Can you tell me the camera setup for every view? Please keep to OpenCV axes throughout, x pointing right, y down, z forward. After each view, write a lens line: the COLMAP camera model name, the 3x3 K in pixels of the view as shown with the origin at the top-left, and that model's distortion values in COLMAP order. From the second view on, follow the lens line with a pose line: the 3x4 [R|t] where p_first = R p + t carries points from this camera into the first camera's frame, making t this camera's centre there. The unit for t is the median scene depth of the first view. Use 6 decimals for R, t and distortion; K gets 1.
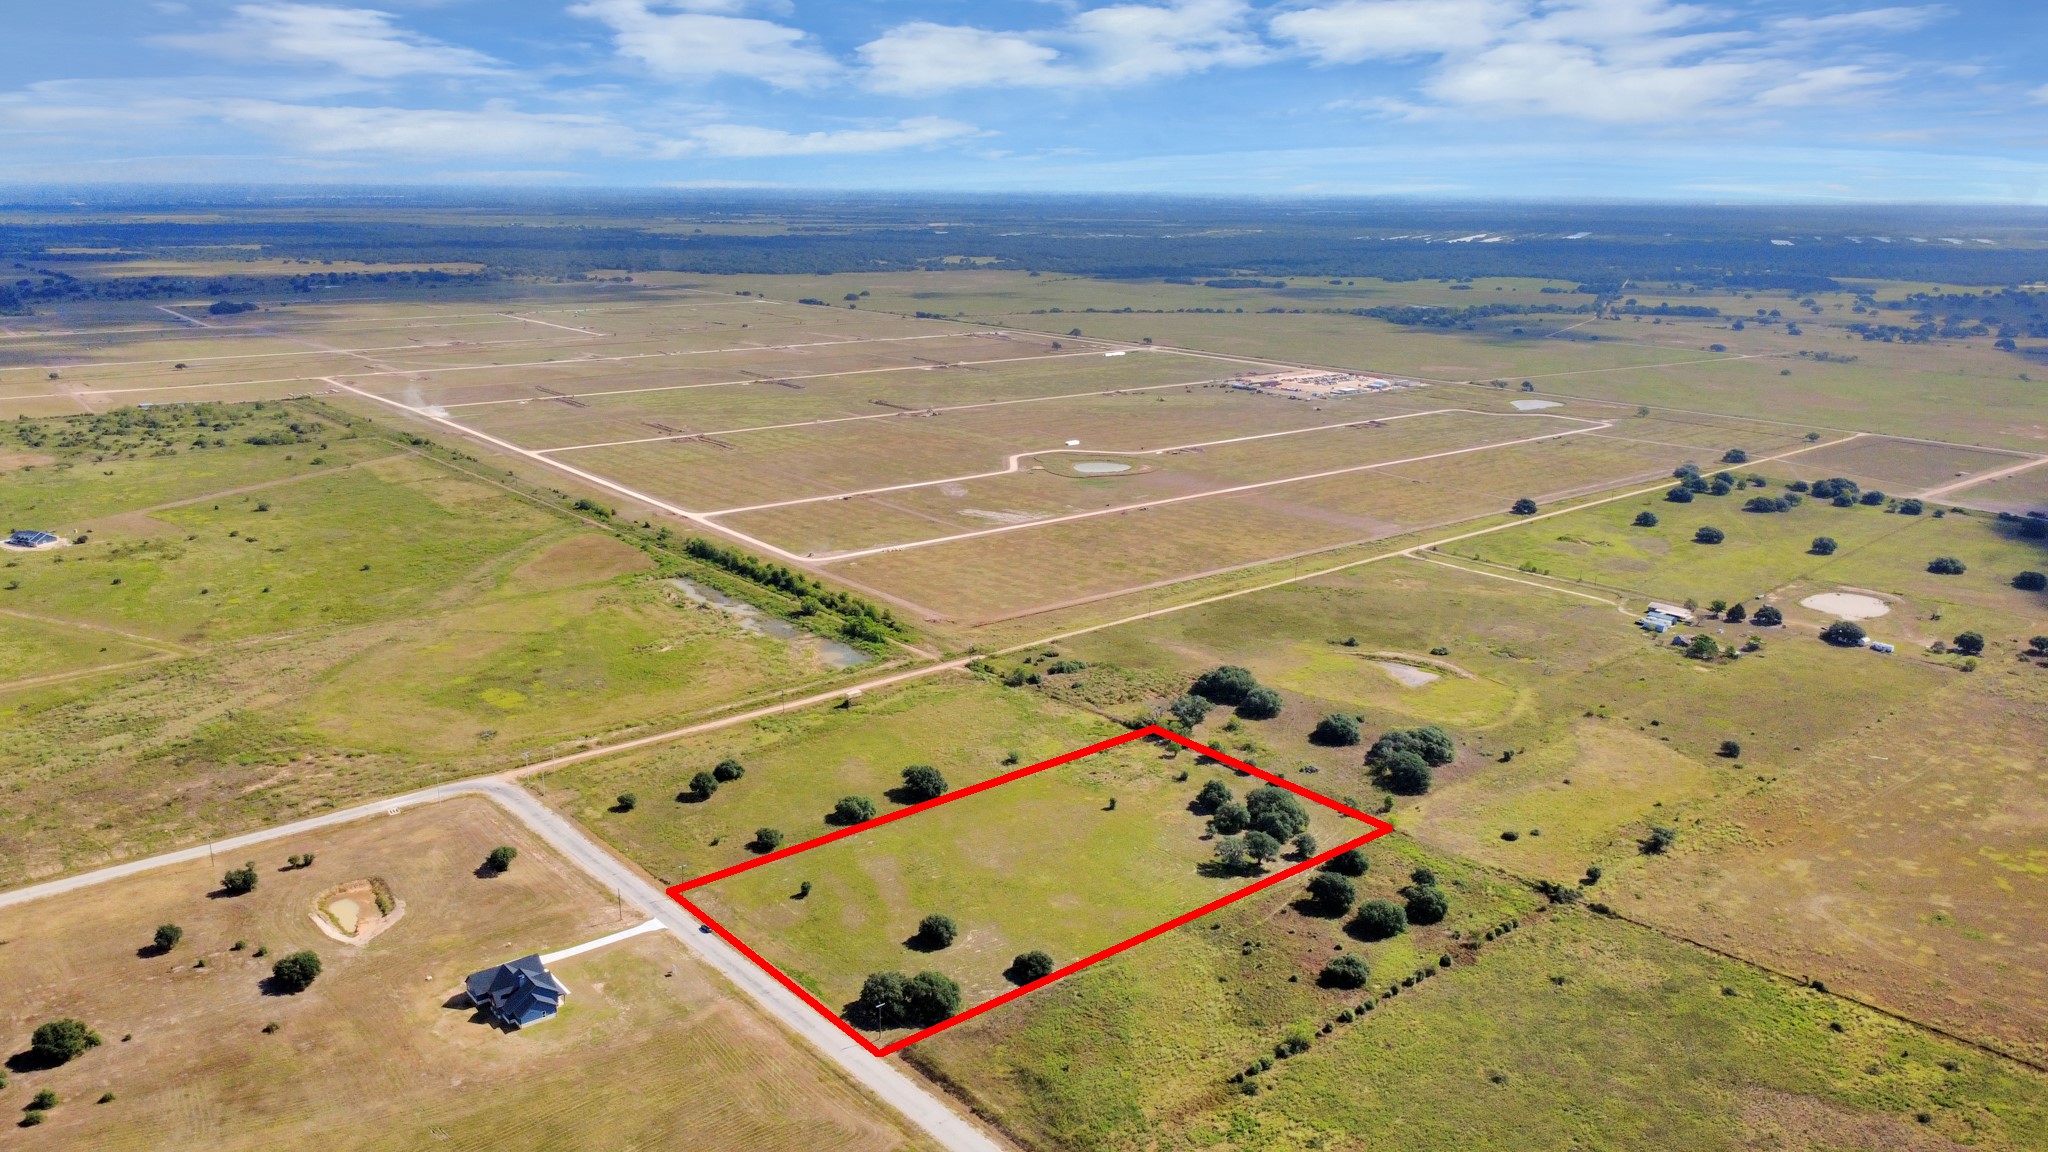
lens RADIAL K [[1493.0, 0, 1025.3], [0, 1493.0, 576.7], [0, 0, 1]] dist [0.001068, 0.001943]
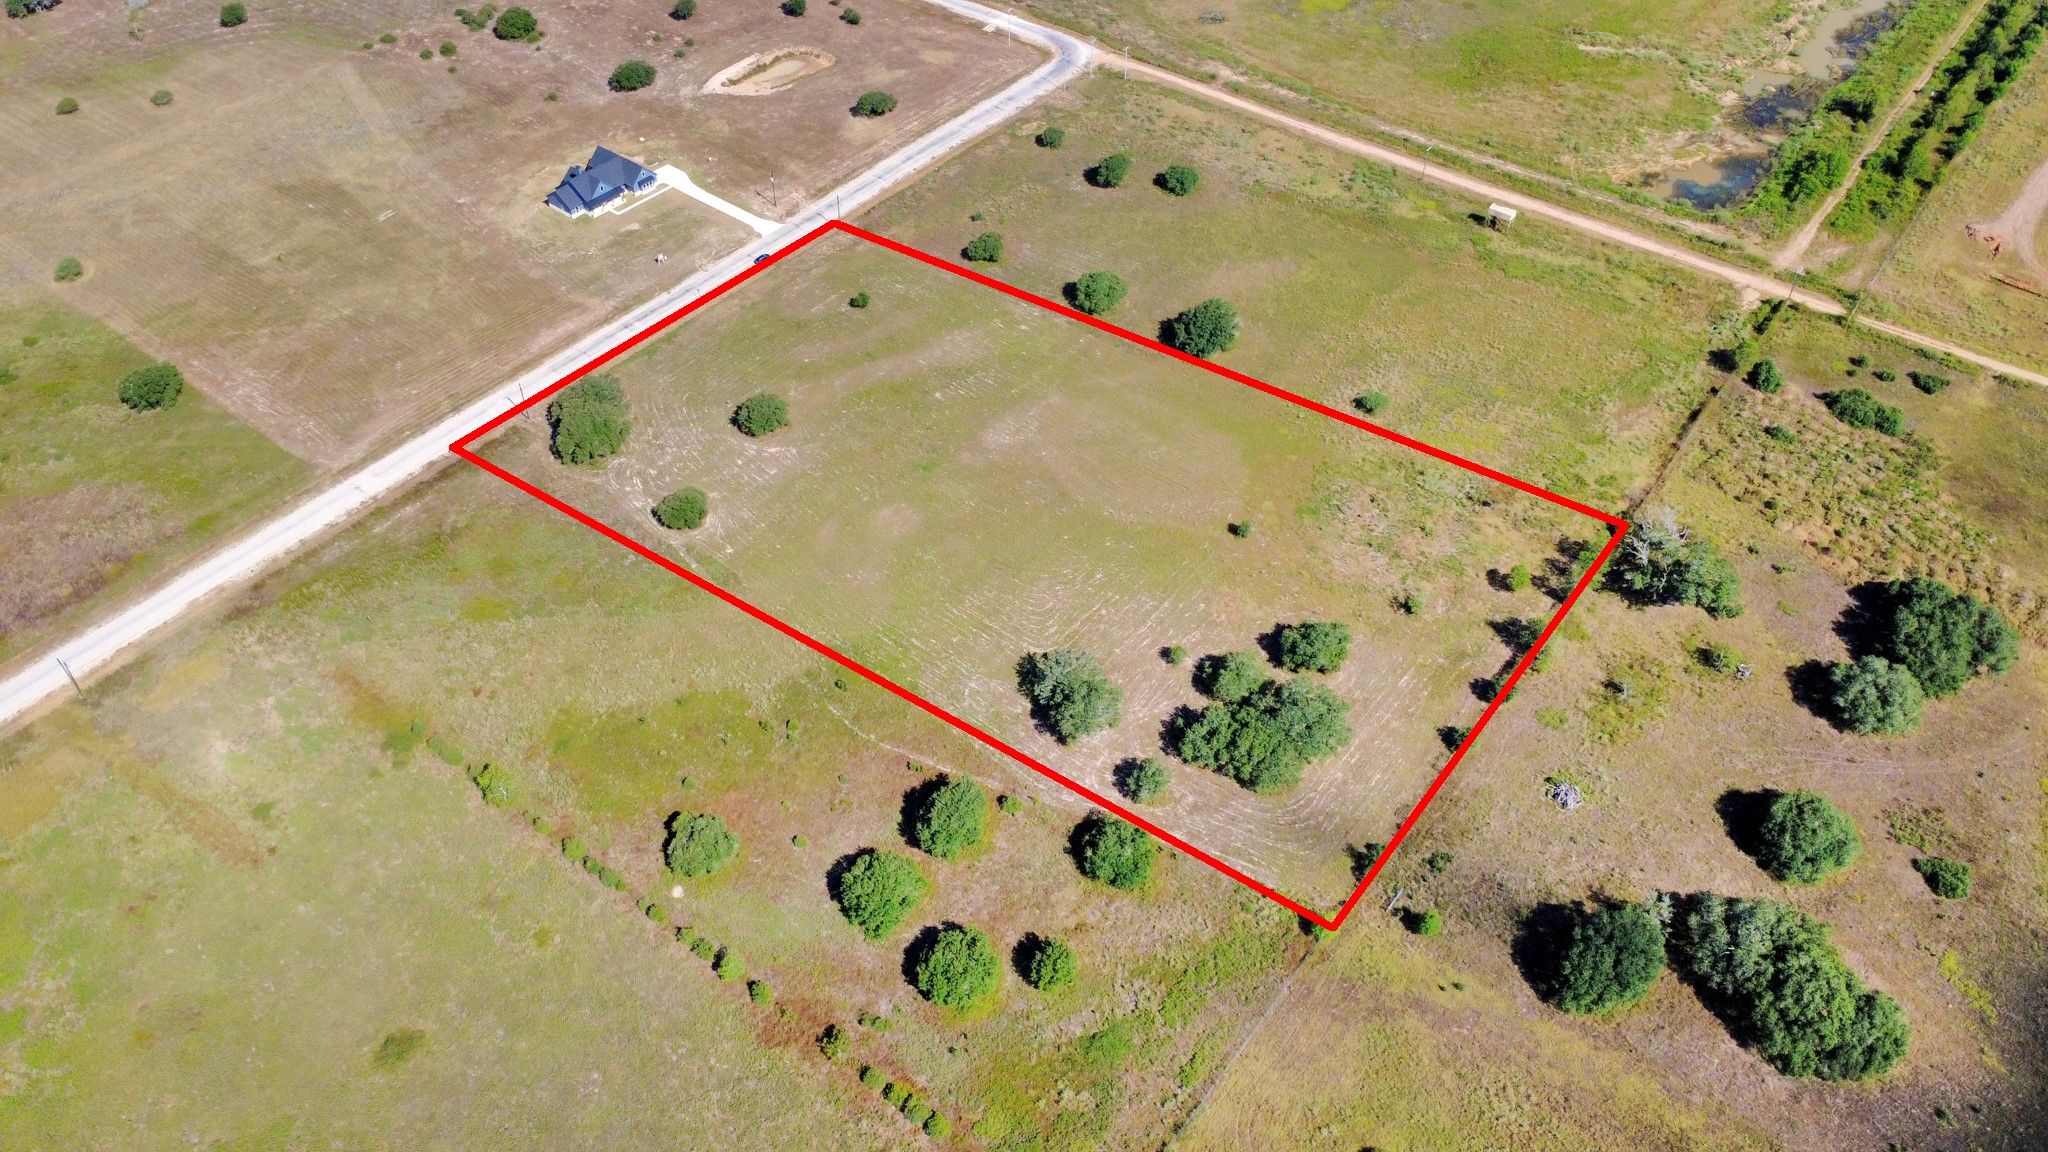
lens RADIAL K [[1493.0, 0, 1025.3], [0, 1493.0, 576.7], [0, 0, 1]] dist [0.001068, 0.001943]
pose [[0.198868, 0.680456, -0.705288, 0.451926], [-0.256144, 0.730736, 0.632784, -0.179708], [0.945961, 0.054815, 0.319614, 0.696575]]
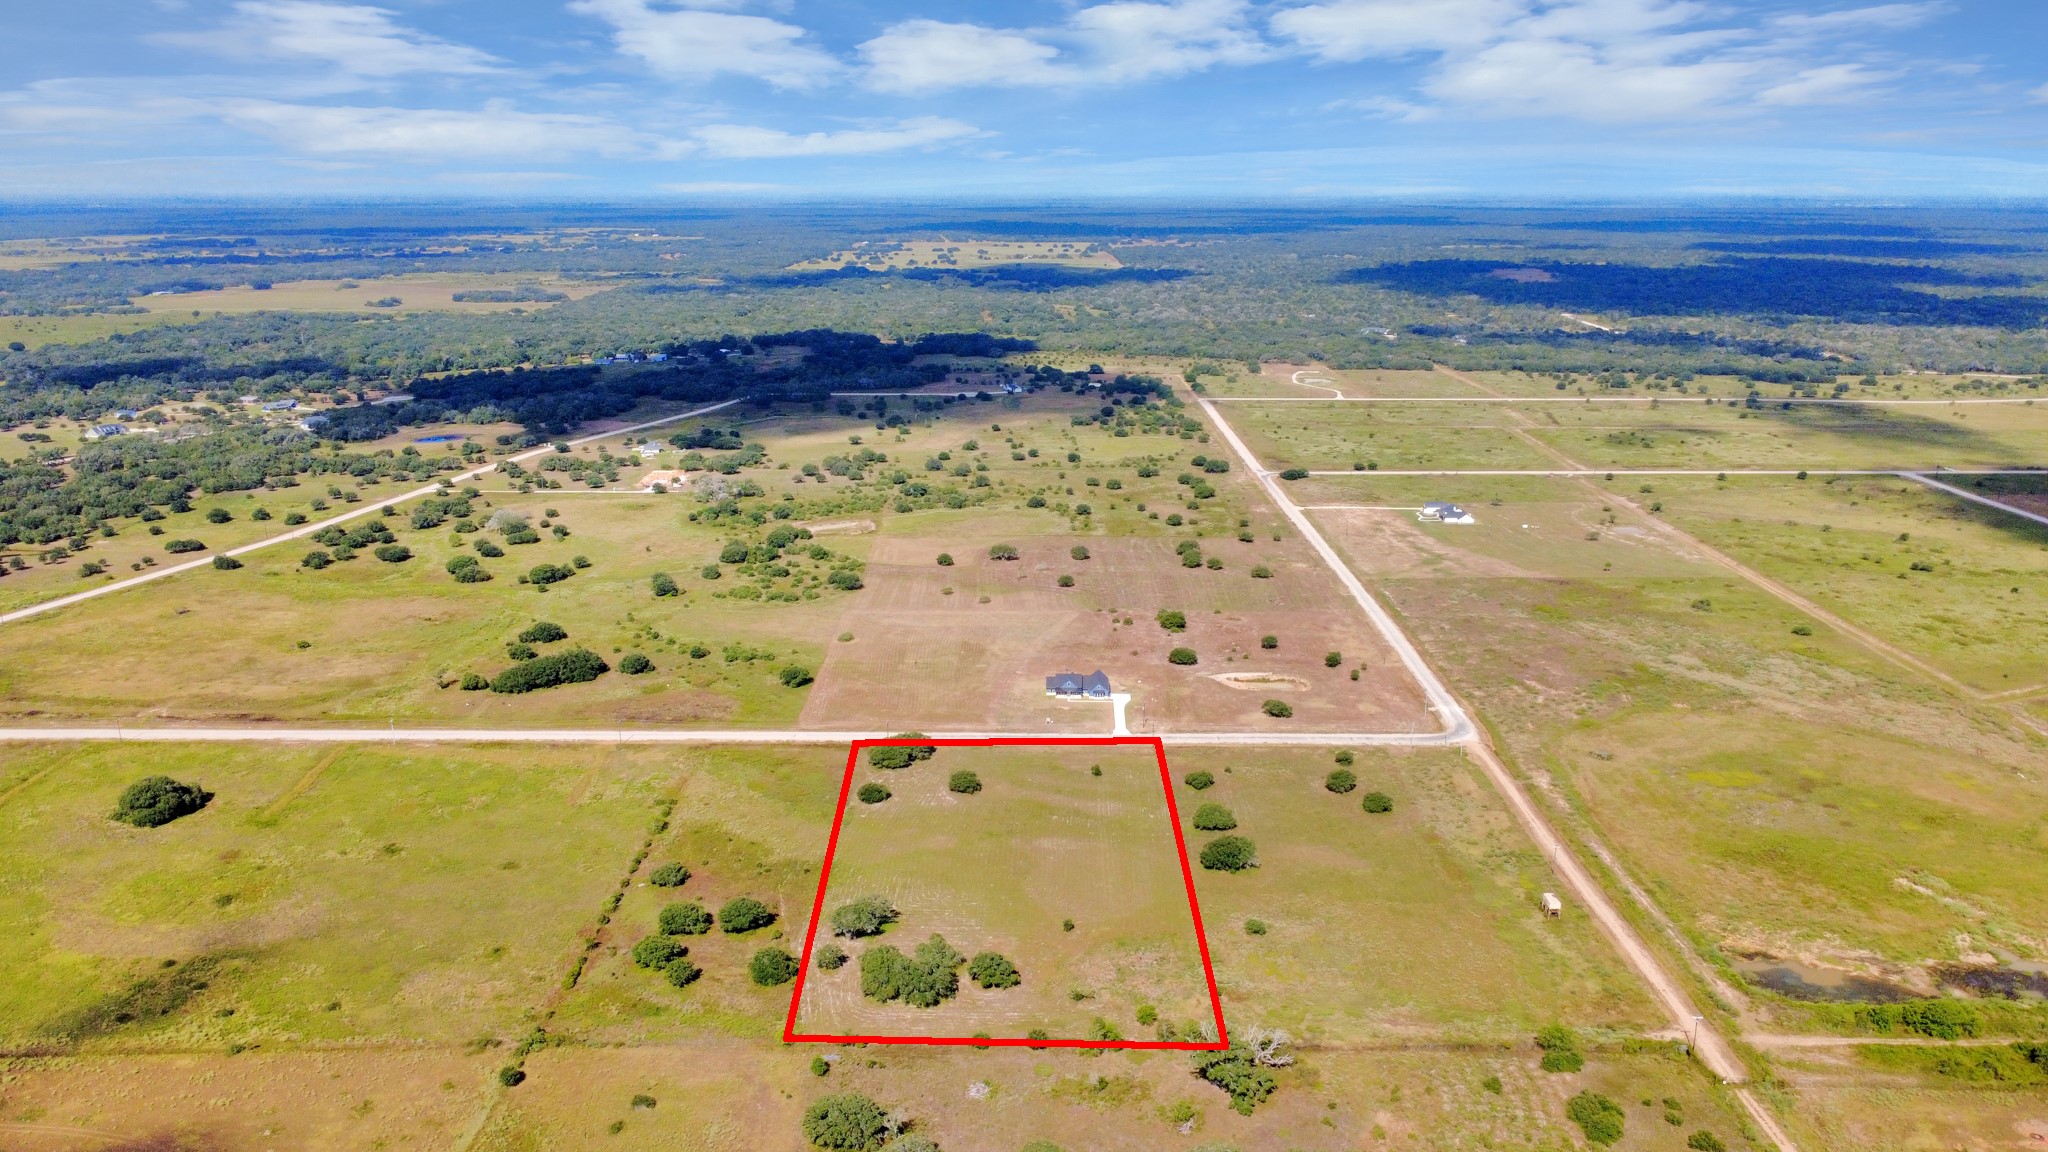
lens RADIAL K [[1493.0, 0, 1025.3], [0, 1493.0, 576.7], [0, 0, 1]] dist [0.001068, 0.001943]
pose [[-0.659506, 0.183276, -0.729015, 0.620848], [-0.199966, 0.892102, 0.405176, -0.341953], [0.724614, 0.412994, -0.551698, 1.303771]]
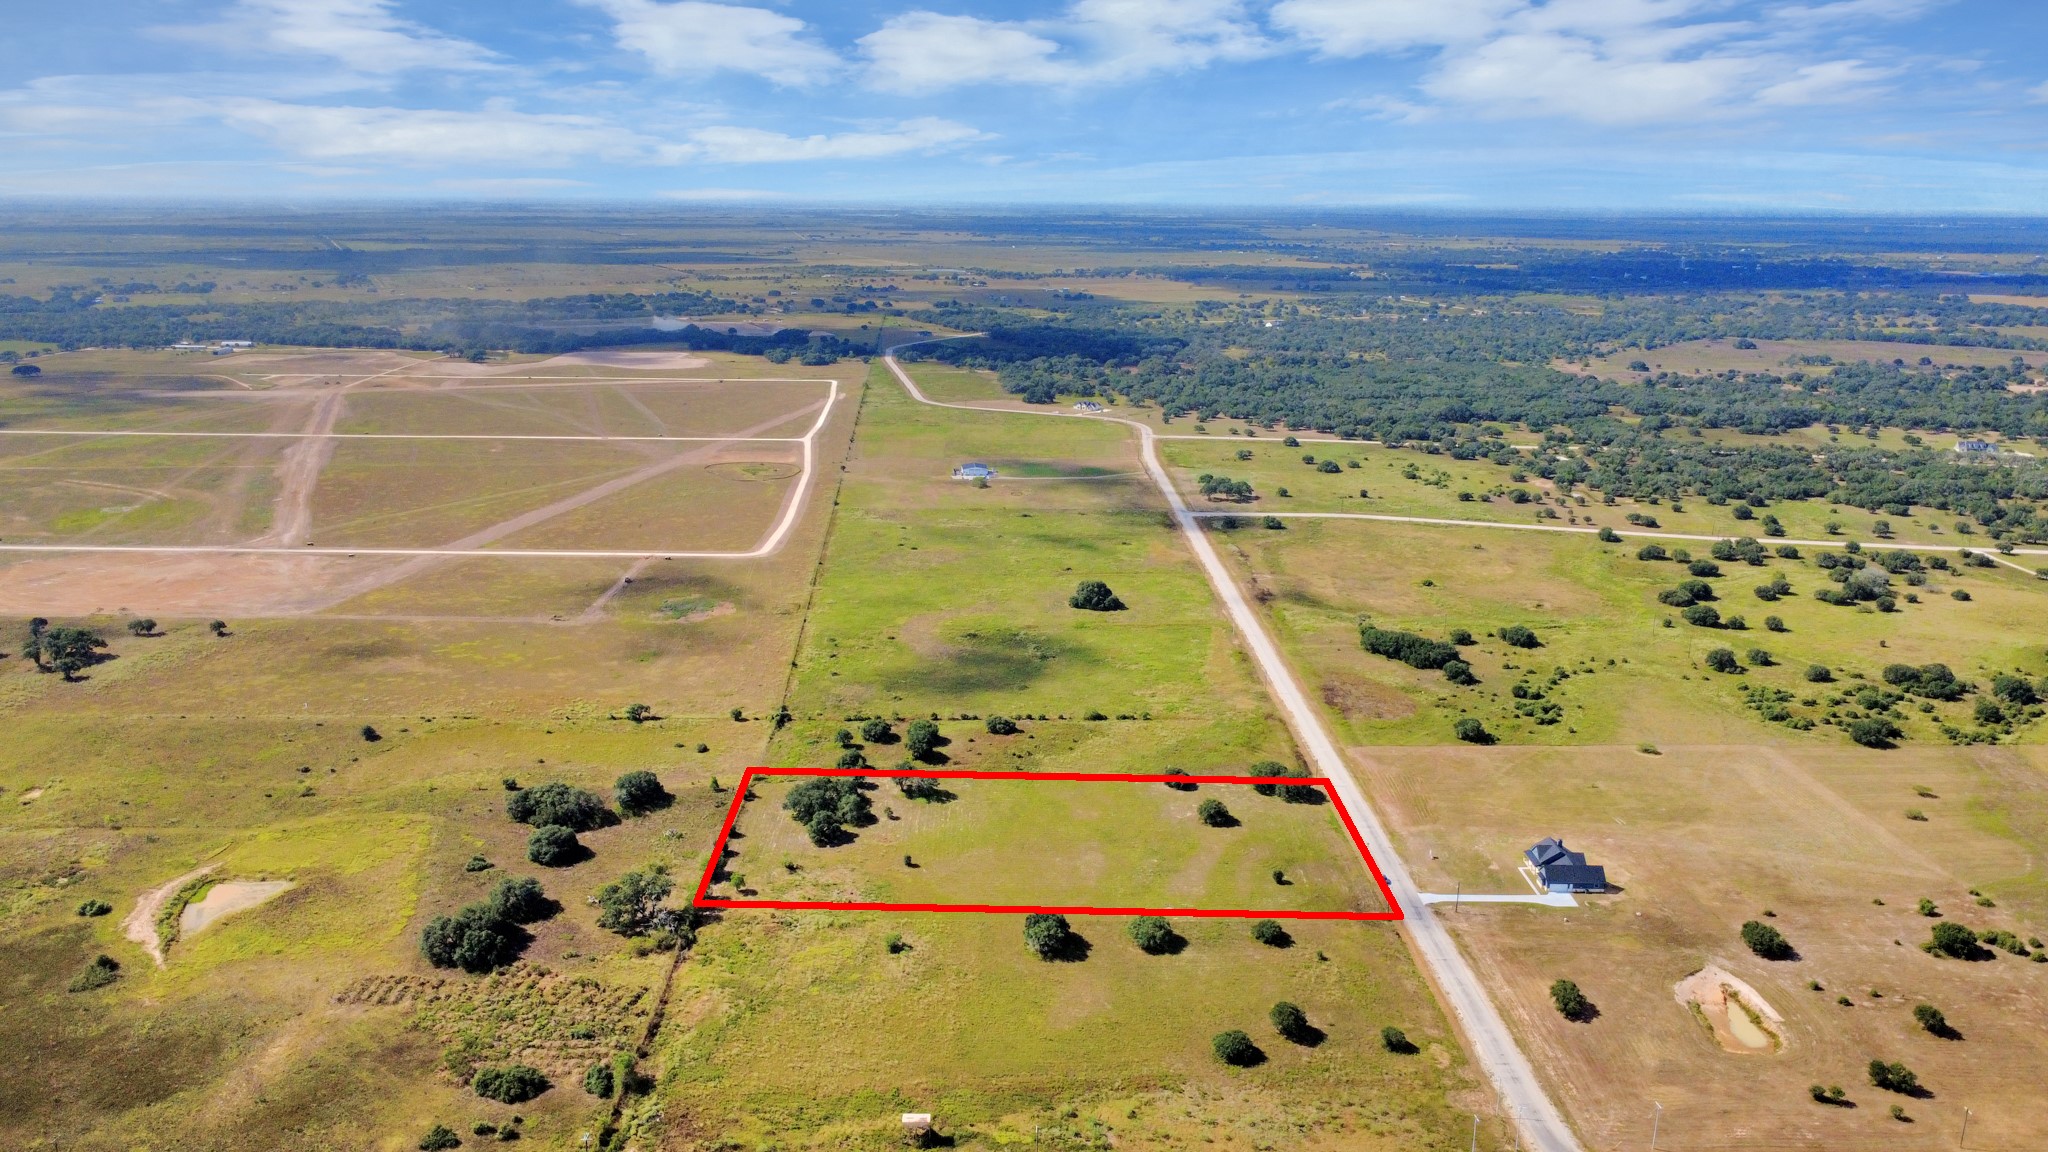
lens RADIAL K [[1485.4, 0, 1025.2], [0, 1485.4, 605.5], [0, 0, 1]] dist [0.001334, 0.001022]
pose [[-0.769794, -0.186942, 0.610303, -0.506810], [0.149628, 0.876656, 0.457258, -0.379728], [-0.620507, 0.443313, -0.646873, 1.414822]]
